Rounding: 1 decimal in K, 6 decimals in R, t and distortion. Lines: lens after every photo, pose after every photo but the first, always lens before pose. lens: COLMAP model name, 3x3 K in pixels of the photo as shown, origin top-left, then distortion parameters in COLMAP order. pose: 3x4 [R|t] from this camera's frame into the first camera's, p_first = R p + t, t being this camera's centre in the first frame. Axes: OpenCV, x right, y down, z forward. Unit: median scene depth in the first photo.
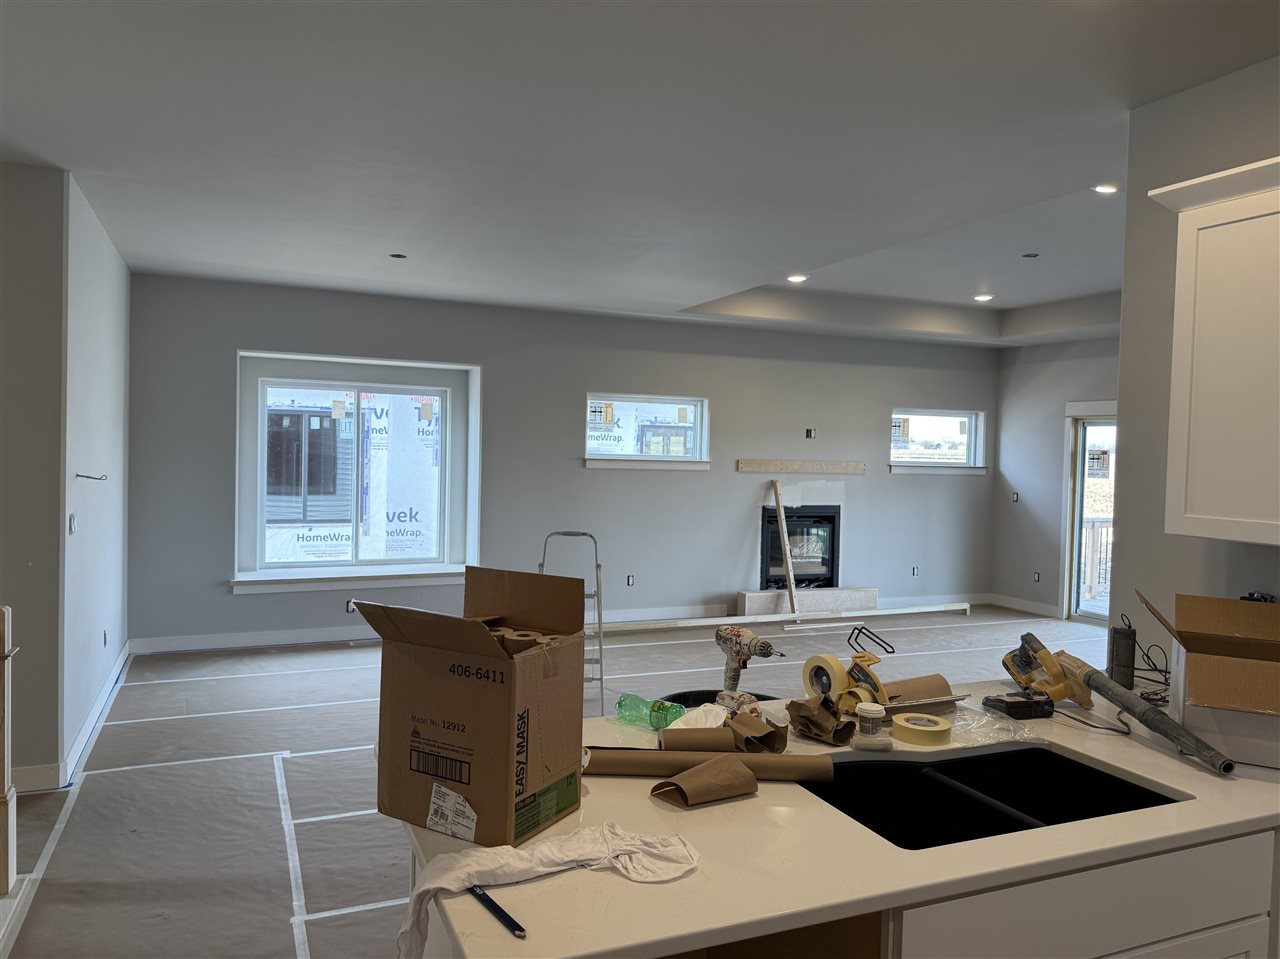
lens RADIAL K [[895.5, 0, 641.9], [0, 895.5, 482.3], [0, 0, 1]] dist [0.028114, -0.013928]
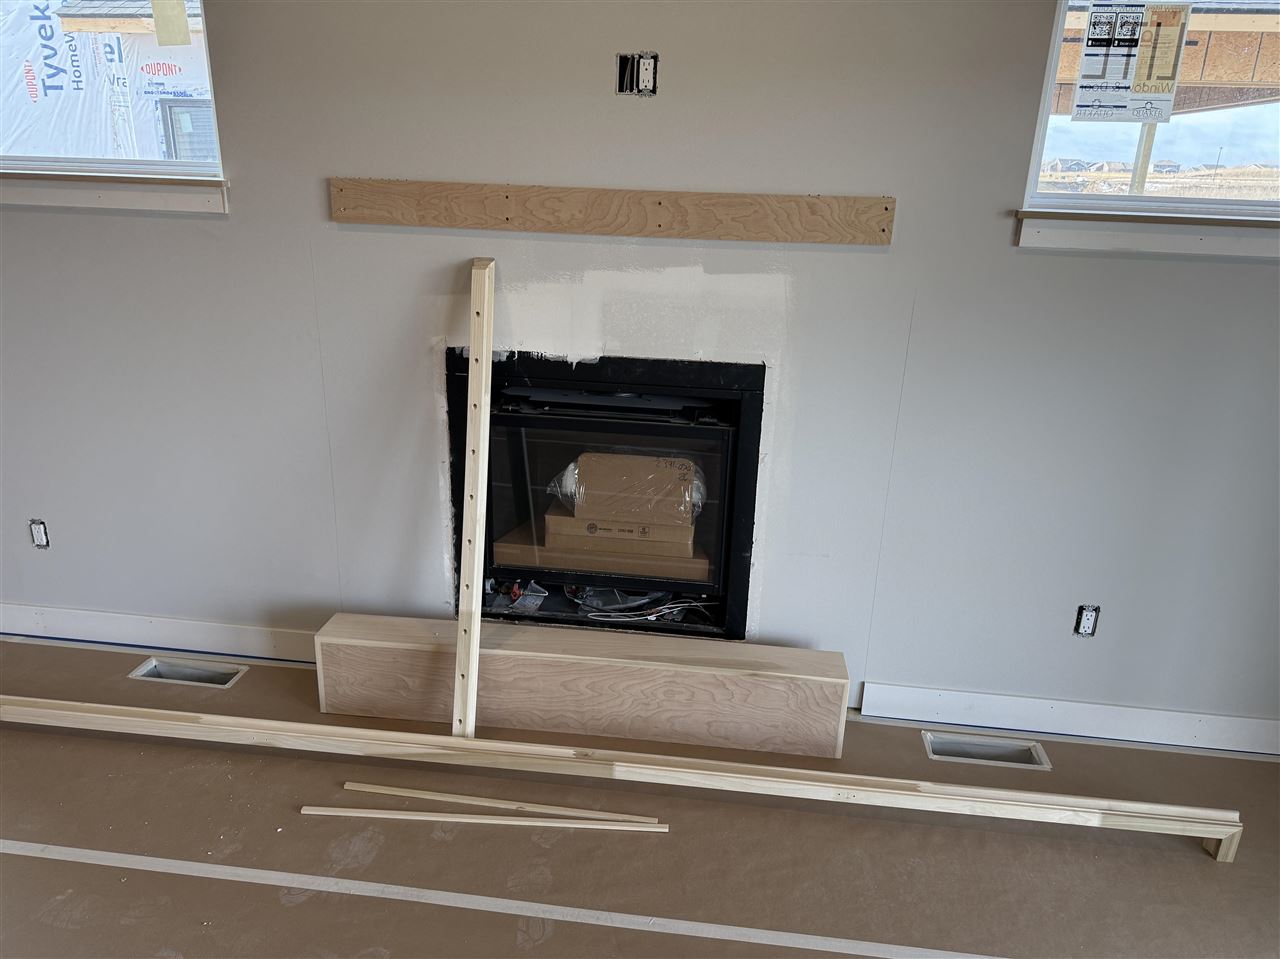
lens RADIAL K [[895.5, 0, 638.4], [0, 895.5, 485.7], [0, 0, 1]] dist [0.028114, -0.013928]
pose [[0.853730, 0.174075, -0.490758, 0.332765], [-0.026205, 0.955635, 0.293384, -0.017857], [0.520057, -0.237611, 0.820416, 0.765908]]
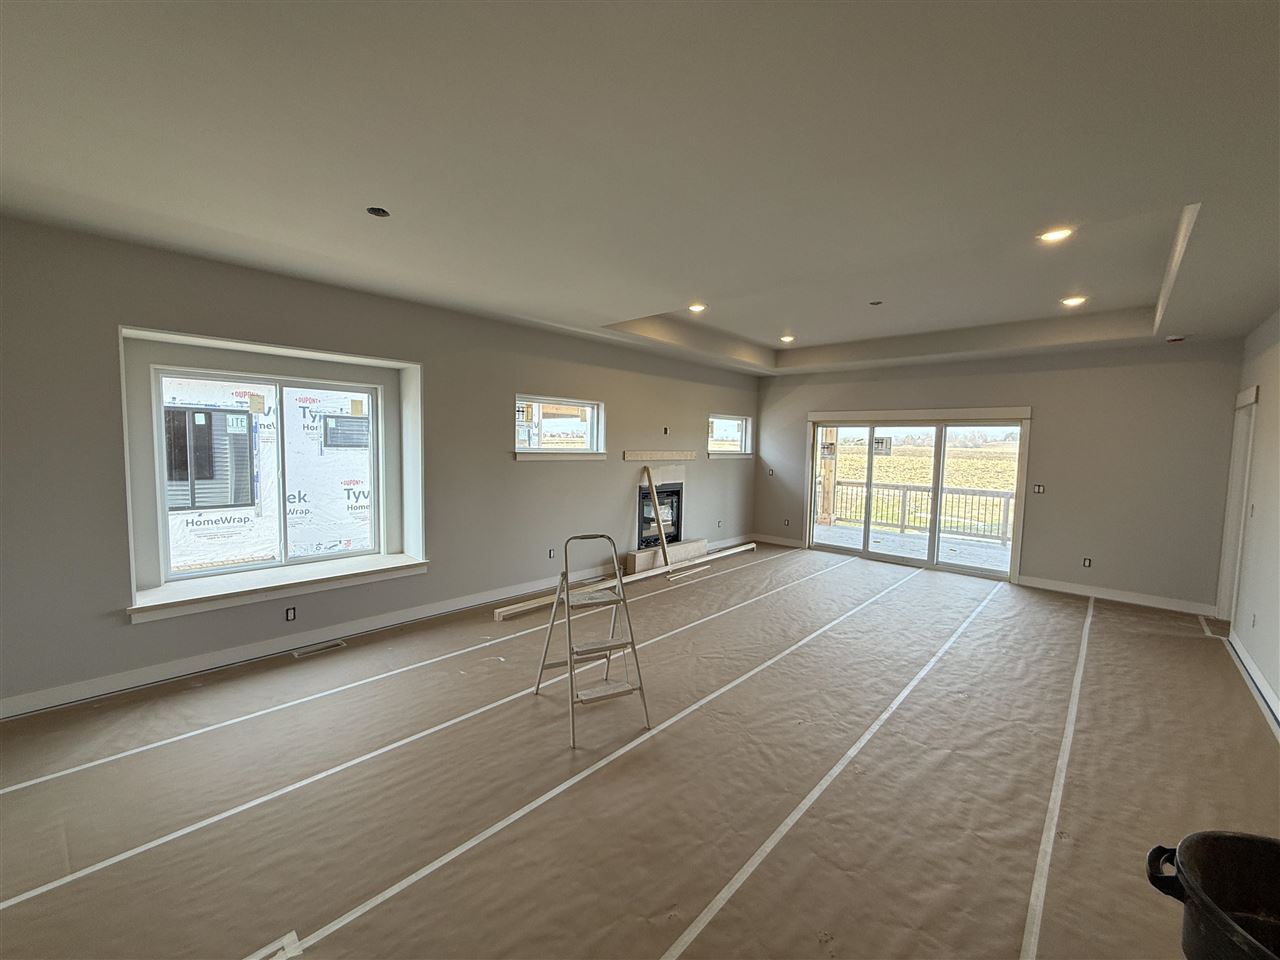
lens RADIAL K [[509.2, 0, 641.1], [0, 509.2, 480.2], [0, 0, 1]] dist [-0.012903, 0.000928]
pose [[0.921379, -0.032168, 0.387331, -0.149654], [0.014483, 0.998719, 0.048492, -0.018054], [-0.388394, -0.039070, 0.920665, 0.301823]]
